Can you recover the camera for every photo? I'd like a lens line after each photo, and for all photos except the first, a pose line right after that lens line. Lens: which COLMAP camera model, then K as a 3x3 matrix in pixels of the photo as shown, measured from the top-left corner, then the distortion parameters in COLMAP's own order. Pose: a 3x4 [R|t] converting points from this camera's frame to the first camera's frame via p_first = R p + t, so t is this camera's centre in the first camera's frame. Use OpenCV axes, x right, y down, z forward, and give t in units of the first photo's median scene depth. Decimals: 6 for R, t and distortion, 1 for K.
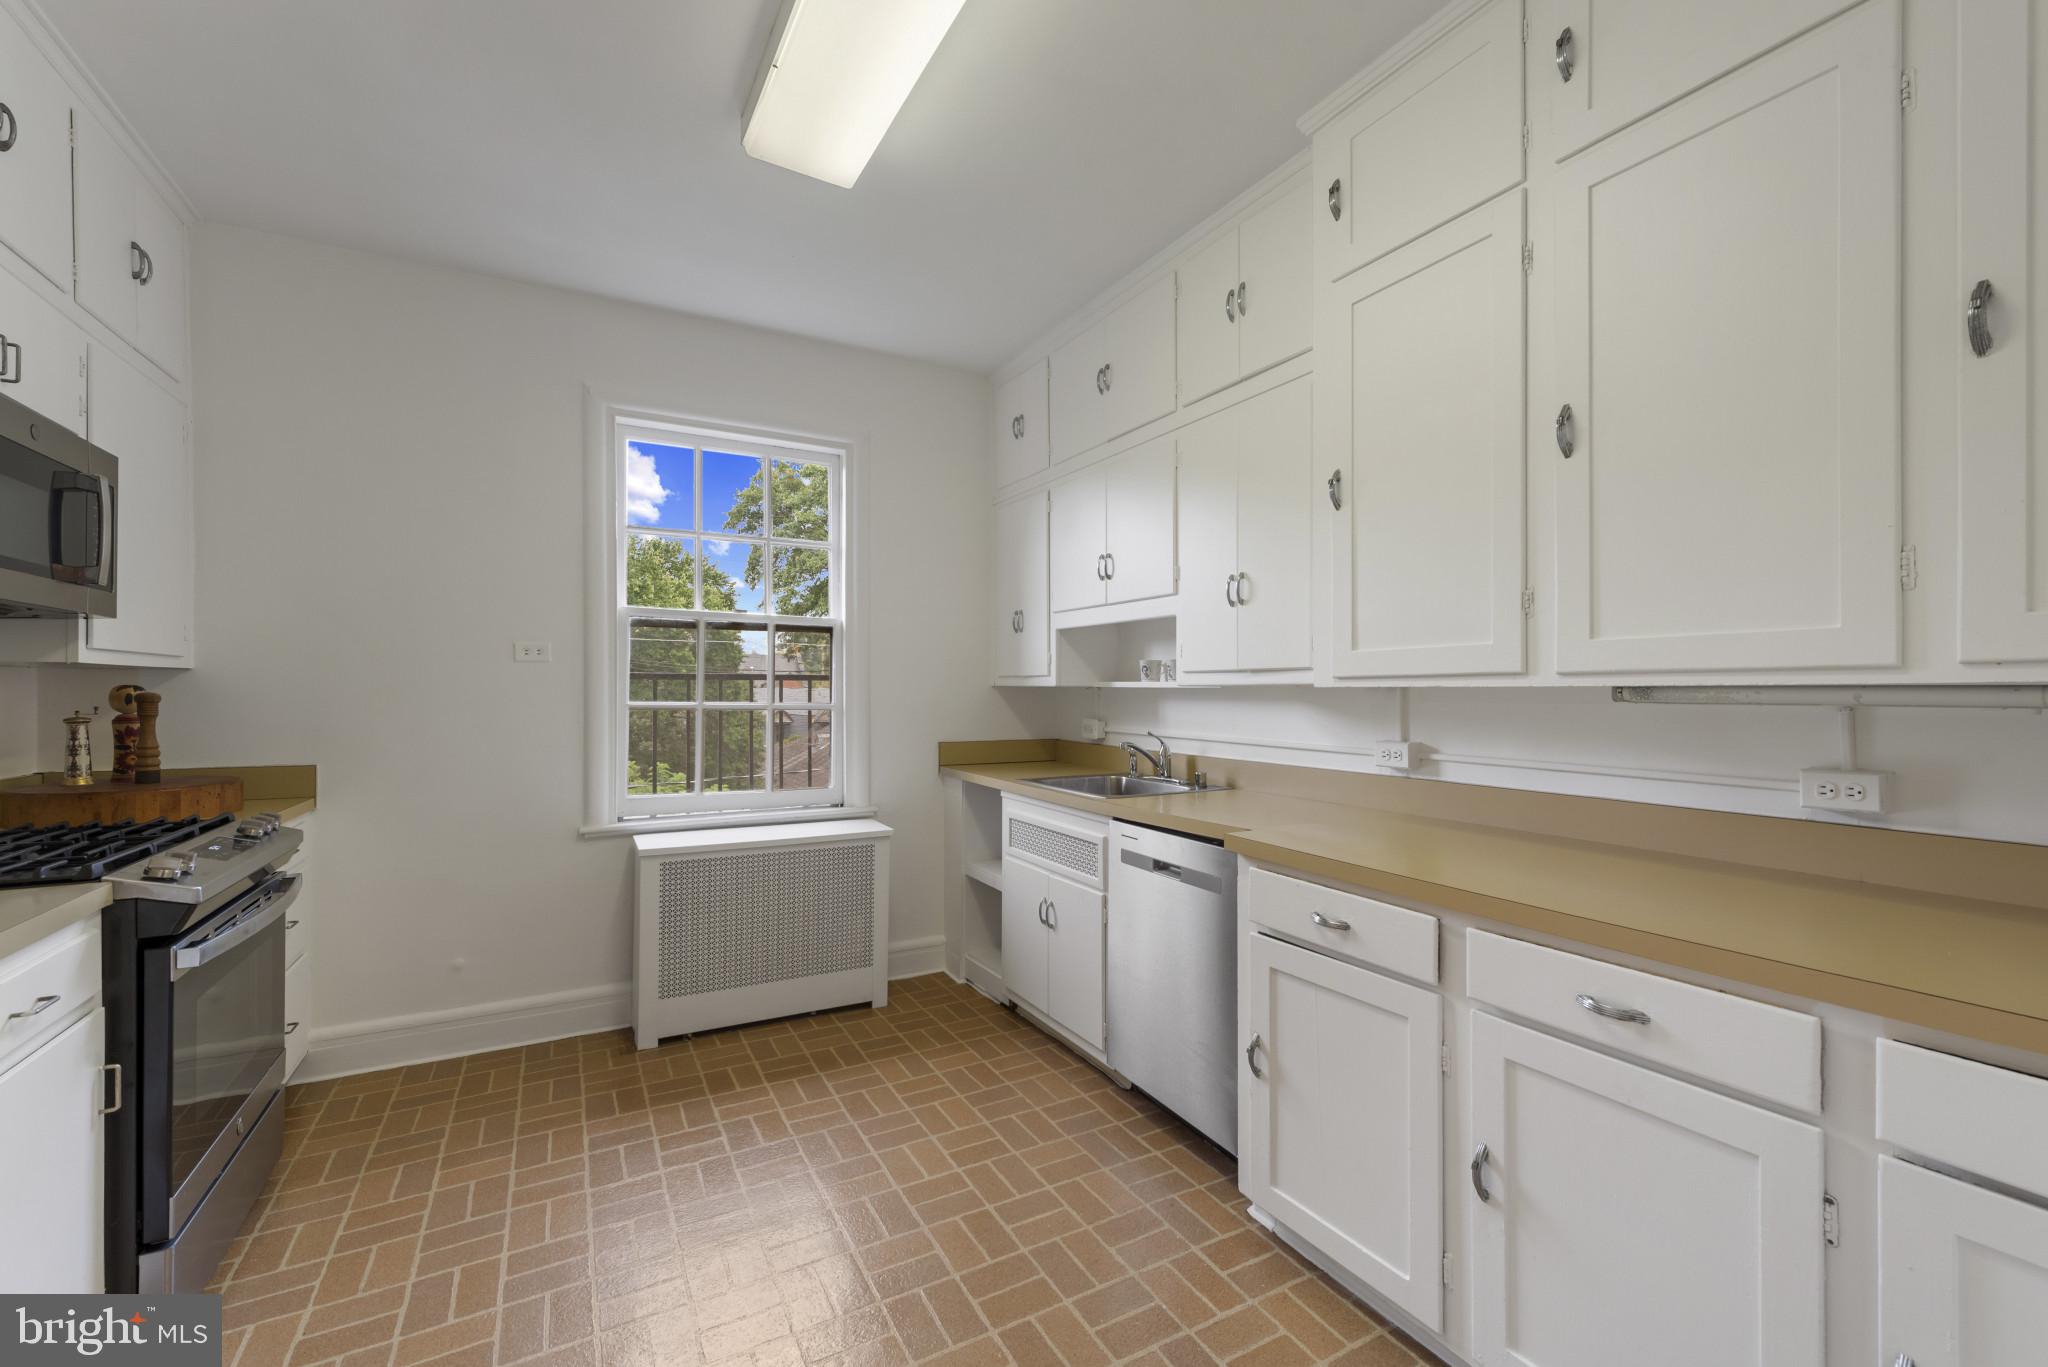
lens RADIAL K [[843.3, 0, 1032.7], [0, 843.3, 688.2], [0, 0, 1]] dist [0.013800, -0.002034]
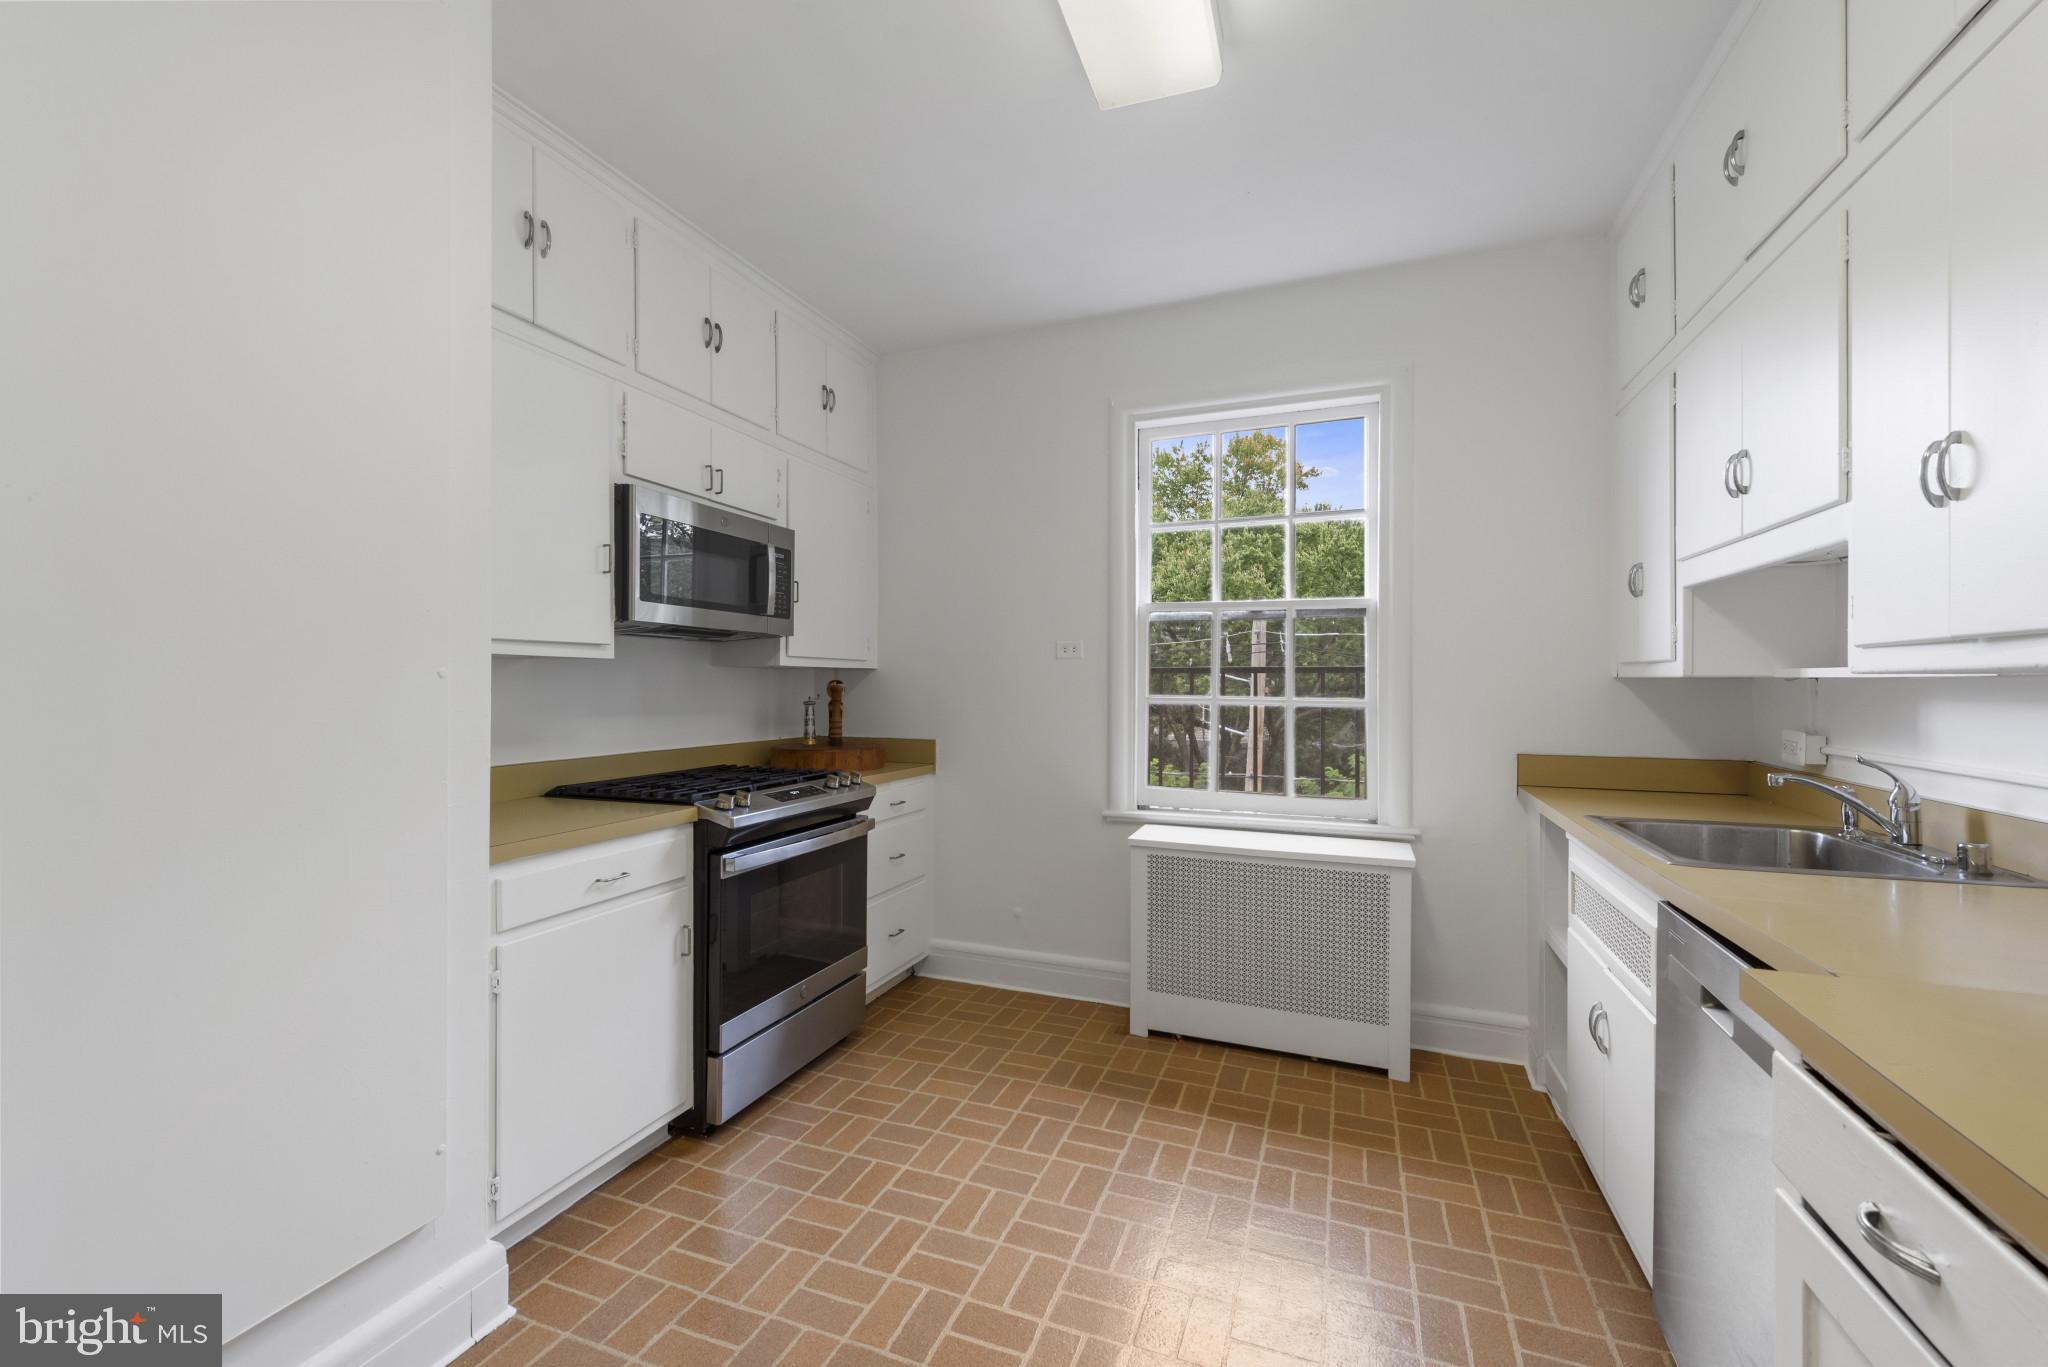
lens RADIAL K [[843.3, 0, 1023.2], [0, 843.3, 681.1], [0, 0, 1]] dist [0.013800, -0.002034]
pose [[0.635320, -0.004057, -0.772238, 0.241452], [0.001282, 0.999990, -0.004199, 0.003635], [0.772248, 0.001678, 0.635319, 0.246057]]
